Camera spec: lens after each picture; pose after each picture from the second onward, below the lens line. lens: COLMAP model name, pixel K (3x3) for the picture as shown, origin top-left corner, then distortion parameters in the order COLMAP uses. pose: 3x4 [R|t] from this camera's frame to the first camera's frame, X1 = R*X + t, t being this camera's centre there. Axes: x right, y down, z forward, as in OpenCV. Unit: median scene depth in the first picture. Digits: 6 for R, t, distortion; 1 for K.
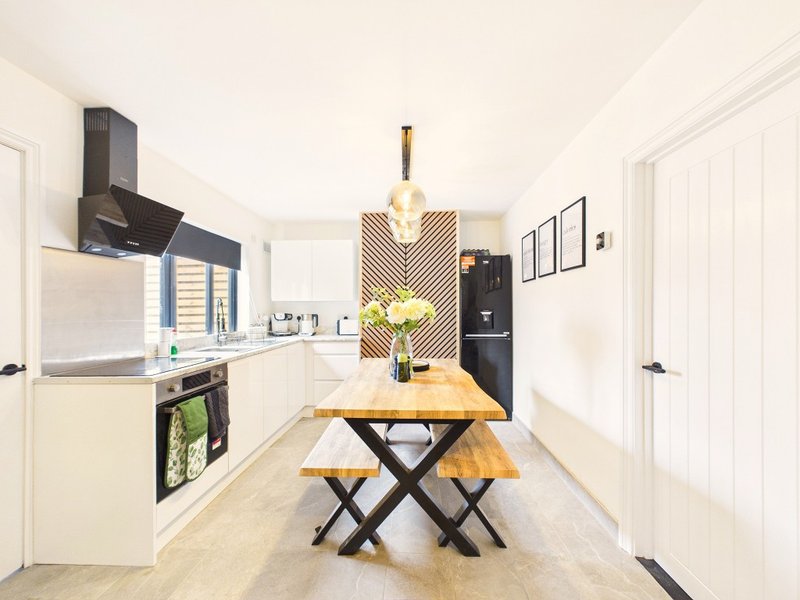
lens RADIAL K [[322.9, 0, 399.7], [0, 322.9, 306.0], [0, 0, 1]] dist [0.000773, 0.000046]
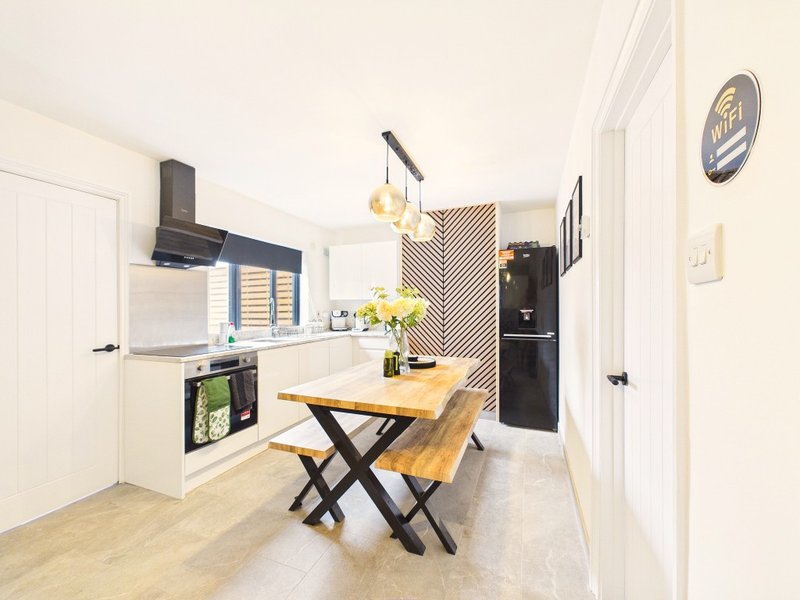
lens RADIAL K [[321.6, 0, 399.6], [0, 321.6, 304.3], [0, 0, 1]] dist [0.000665, 0.000197]
pose [[0.943290, -0.003930, -0.331946, 0.416823], [0.004510, 0.999989, 0.000979, -0.000477], [0.331938, -0.002420, 0.943298, 0.035003]]
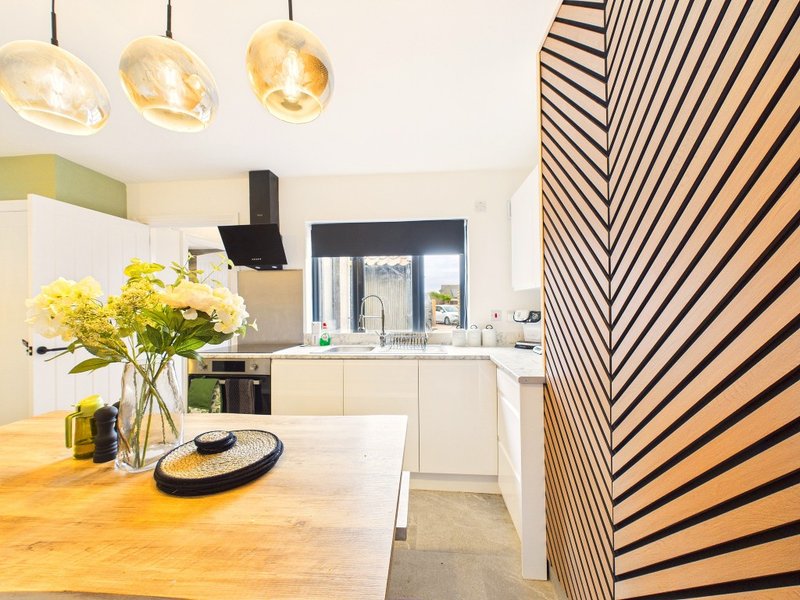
lens RADIAL K [[321.6, 0, 399.6], [0, 321.6, 304.3], [0, 0, 1]] dist [0.000665, 0.000197]
pose [[-0.056858, -0.009393, -0.998338, 0.505319], [0.022138, 0.999698, -0.010667, 0.024561], [0.998137, -0.022708, -0.056633, 1.617868]]
